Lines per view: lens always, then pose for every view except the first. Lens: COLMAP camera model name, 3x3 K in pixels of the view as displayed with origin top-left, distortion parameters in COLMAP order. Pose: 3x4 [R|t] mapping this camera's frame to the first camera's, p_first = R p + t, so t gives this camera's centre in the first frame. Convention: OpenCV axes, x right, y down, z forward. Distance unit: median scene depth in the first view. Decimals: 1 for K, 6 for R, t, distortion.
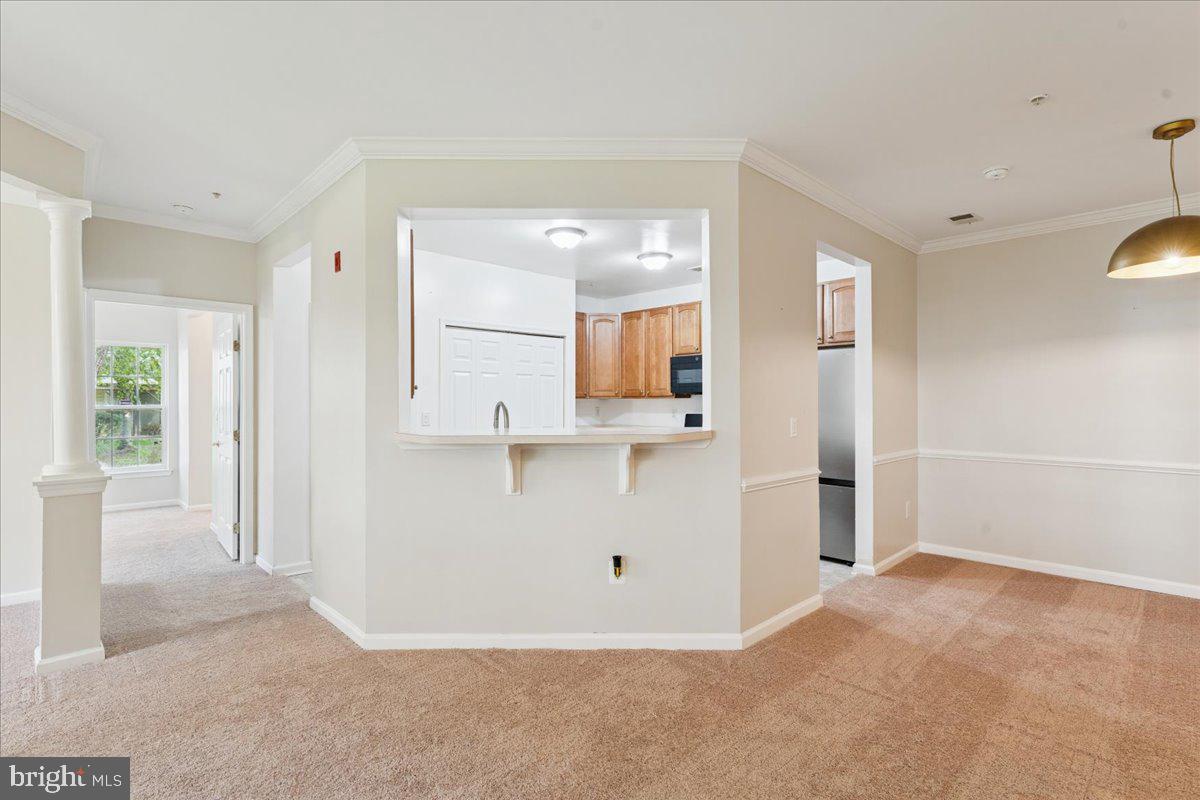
lens RADIAL K [[557.9, 0, 602.8], [0, 557.9, 403.3], [0, 0, 1]] dist [0.006368, -0.000099]
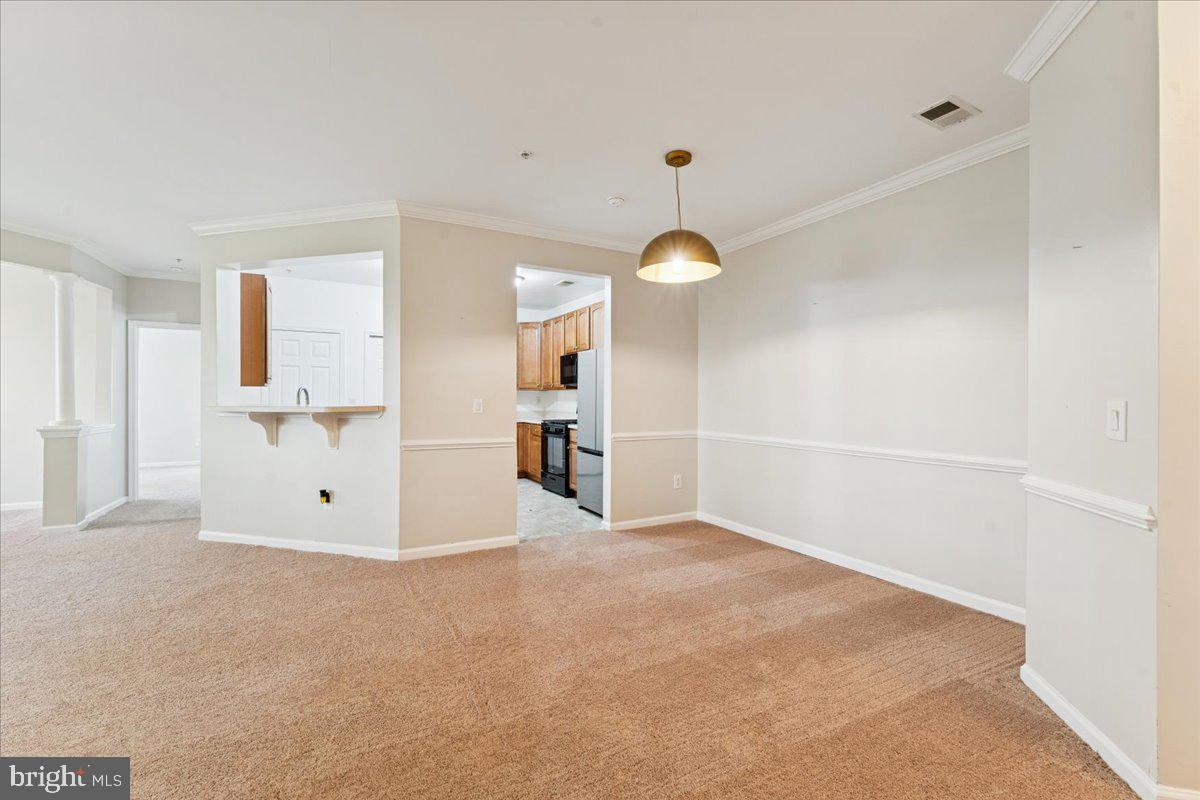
lens RADIAL K [[489.2, 0, 594.2], [0, 489.2, 398.7], [0, 0, 1]] dist [0.017427, -0.001075]
pose [[0.961177, 0.005378, -0.275879, 0.503895], [-0.005895, 0.999982, -0.001046, 0.013561], [0.275868, 0.002632, 0.961192, -0.027632]]
